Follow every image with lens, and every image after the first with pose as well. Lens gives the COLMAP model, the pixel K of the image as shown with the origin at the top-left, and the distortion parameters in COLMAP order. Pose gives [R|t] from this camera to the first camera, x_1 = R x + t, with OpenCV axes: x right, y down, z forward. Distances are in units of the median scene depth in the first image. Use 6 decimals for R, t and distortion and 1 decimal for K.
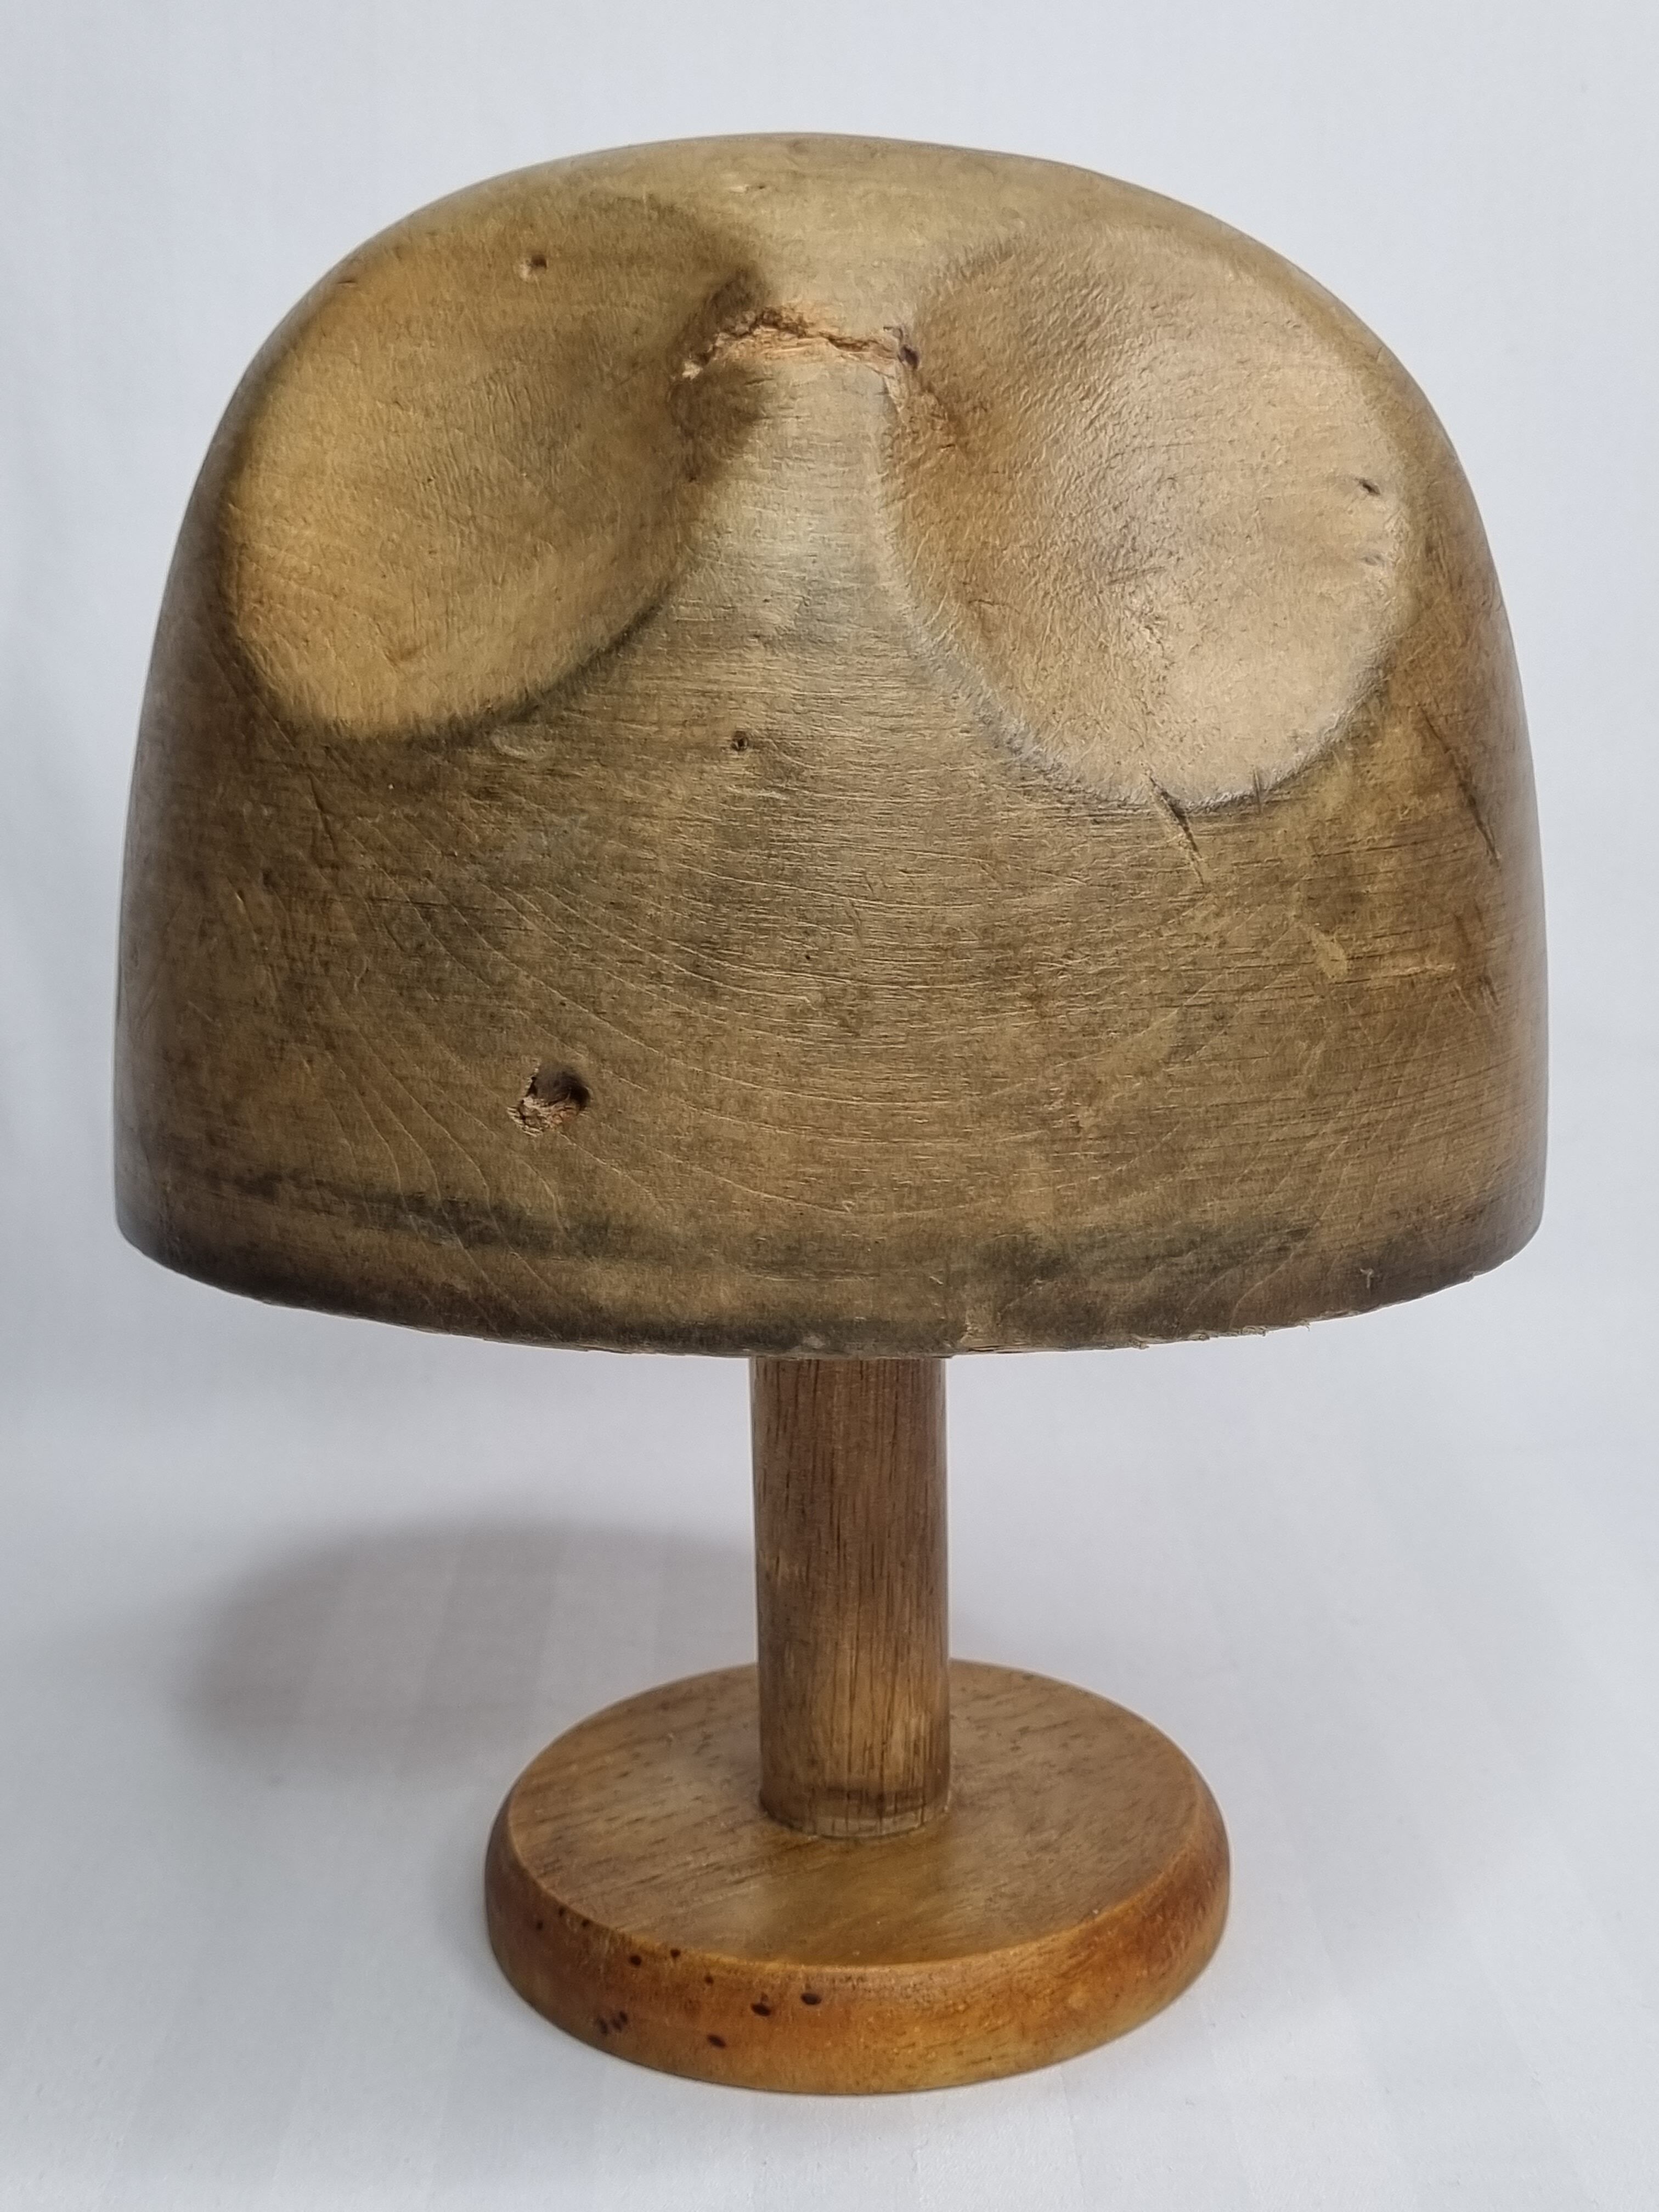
lens RADIAL K [[2947.9, 0, 867.5], [0, 2947.9, 1104.1], [0, 0, 1]] dist [0.309369, -0.004052]
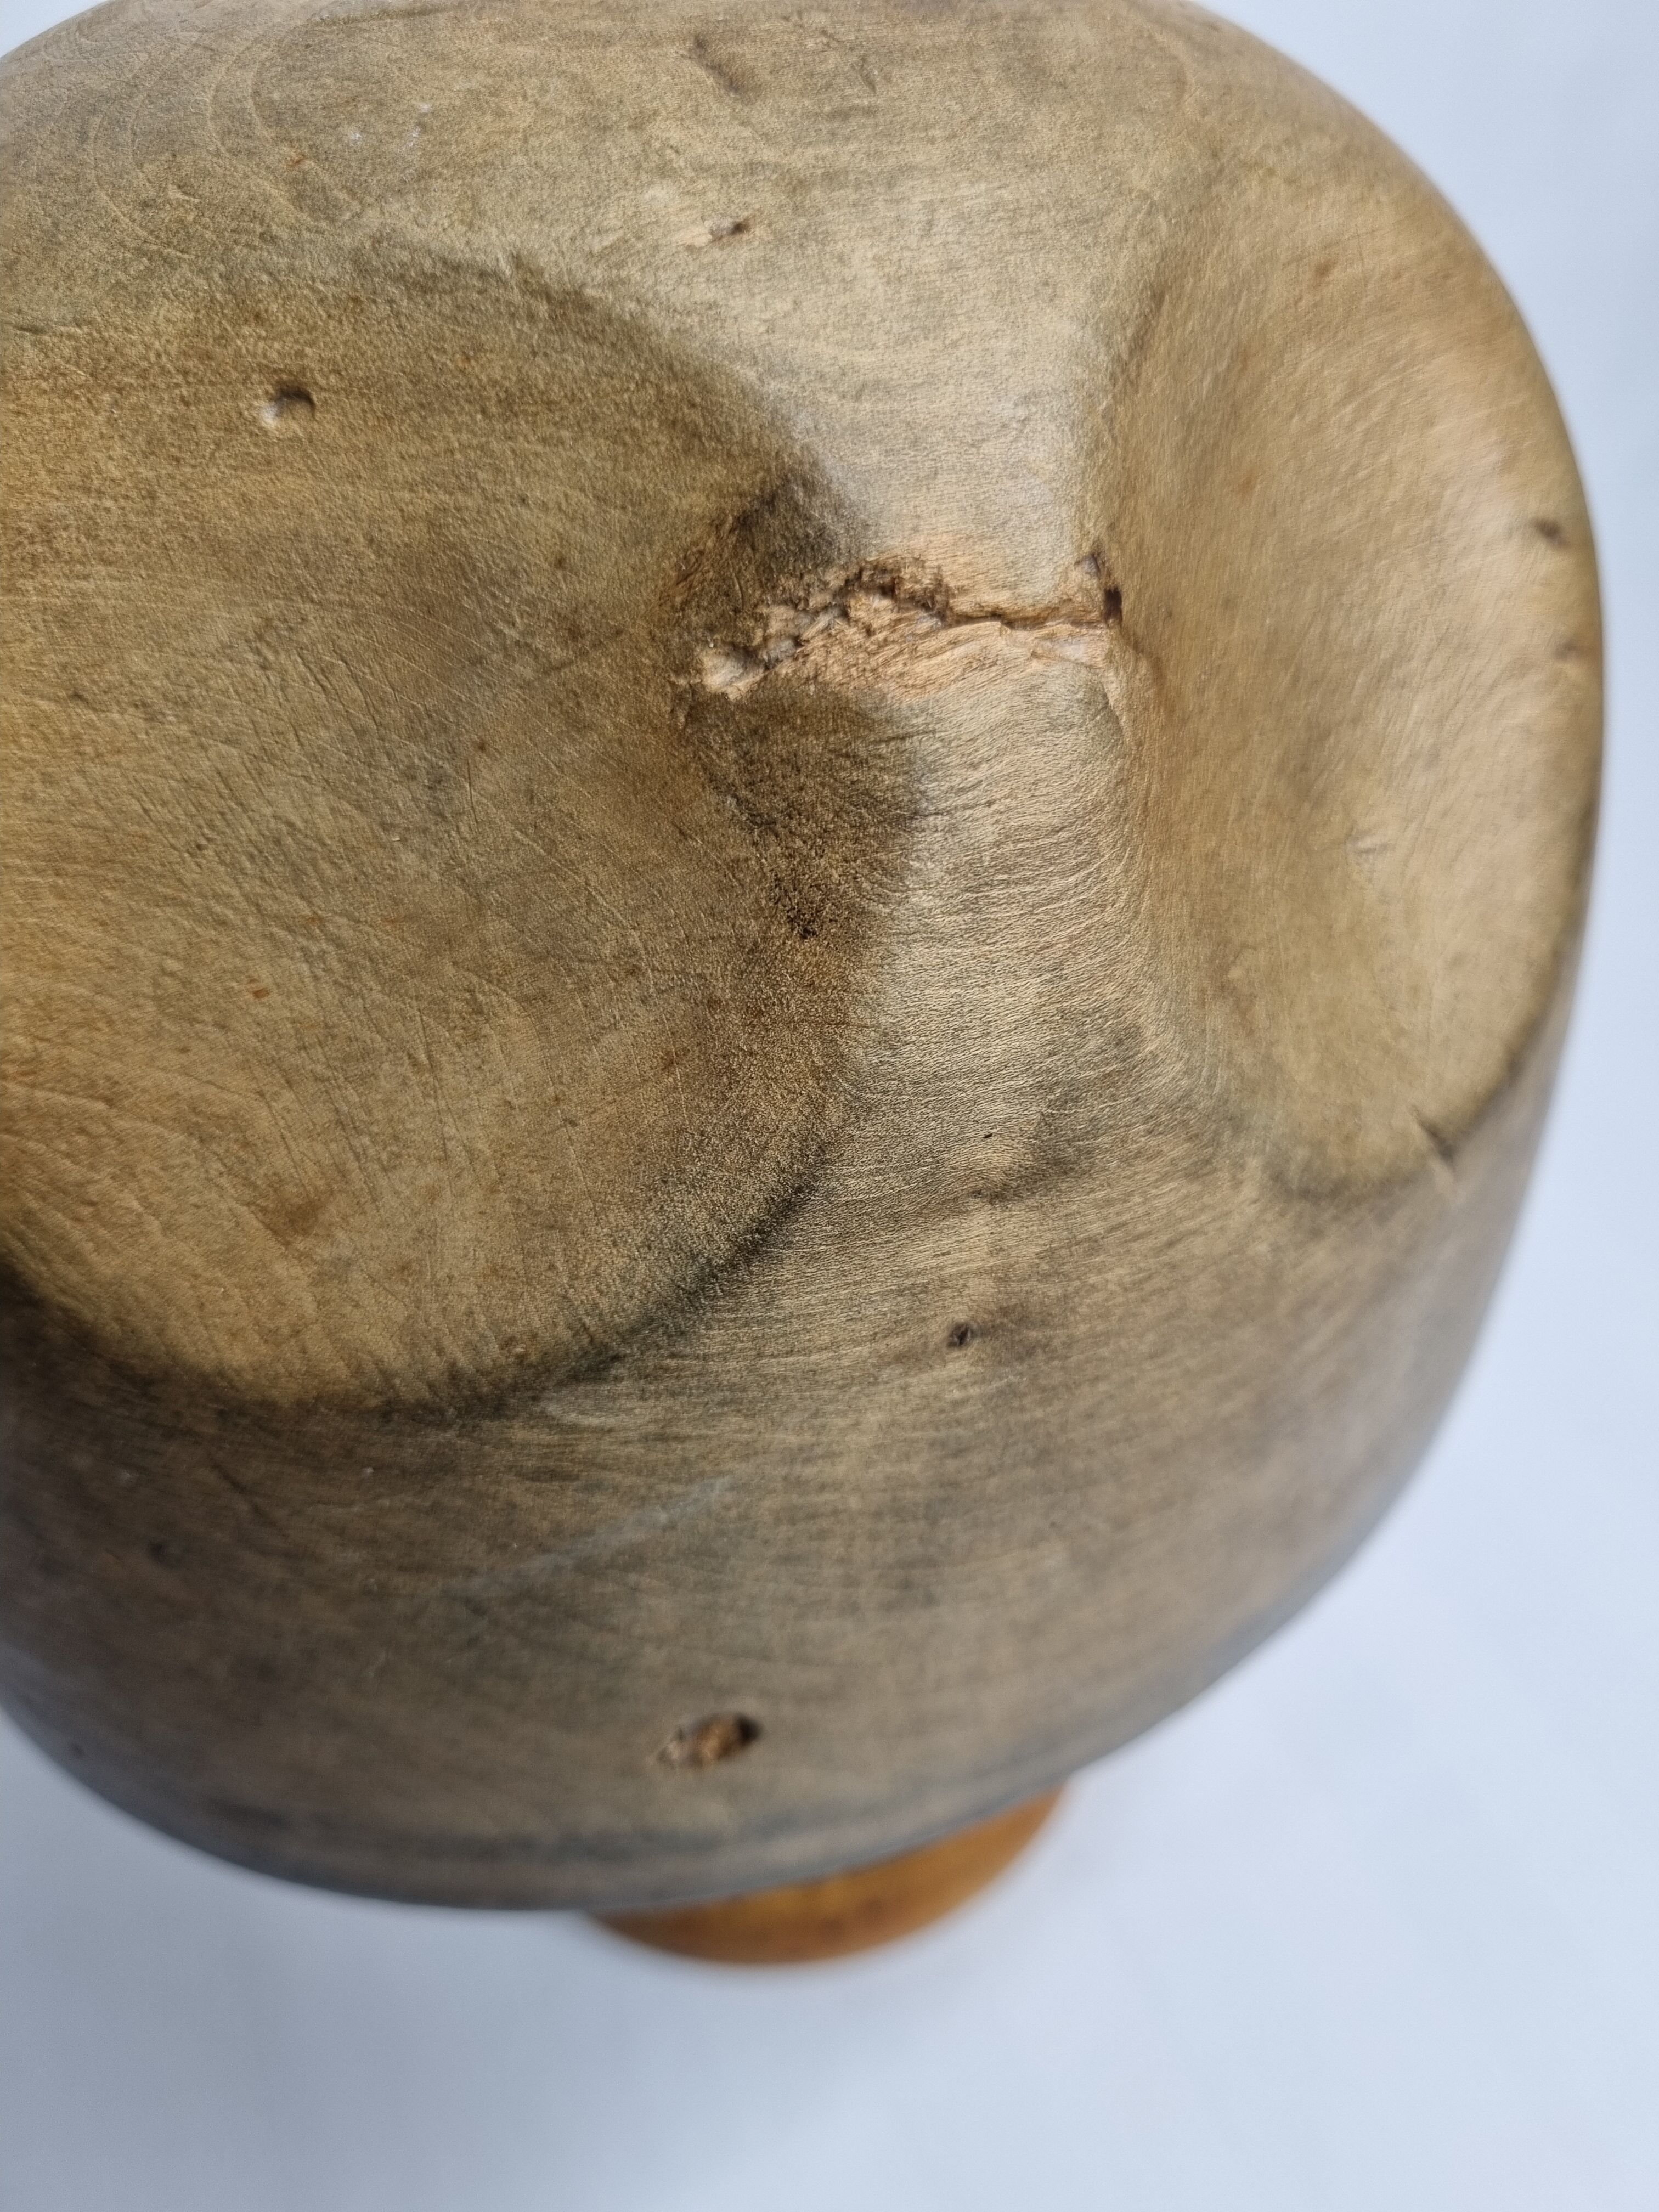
lens RADIAL K [[1714.3, 0, 845.2], [0, 1714.3, 1125.2], [0, 0, 1]] dist [0.002956, 0.006339]
pose [[0.913997, -0.286443, 0.287331, -0.152088], [0.086904, 0.829983, 0.550977, -0.350335], [-0.396303, -0.478622, 0.783495, 0.726715]]
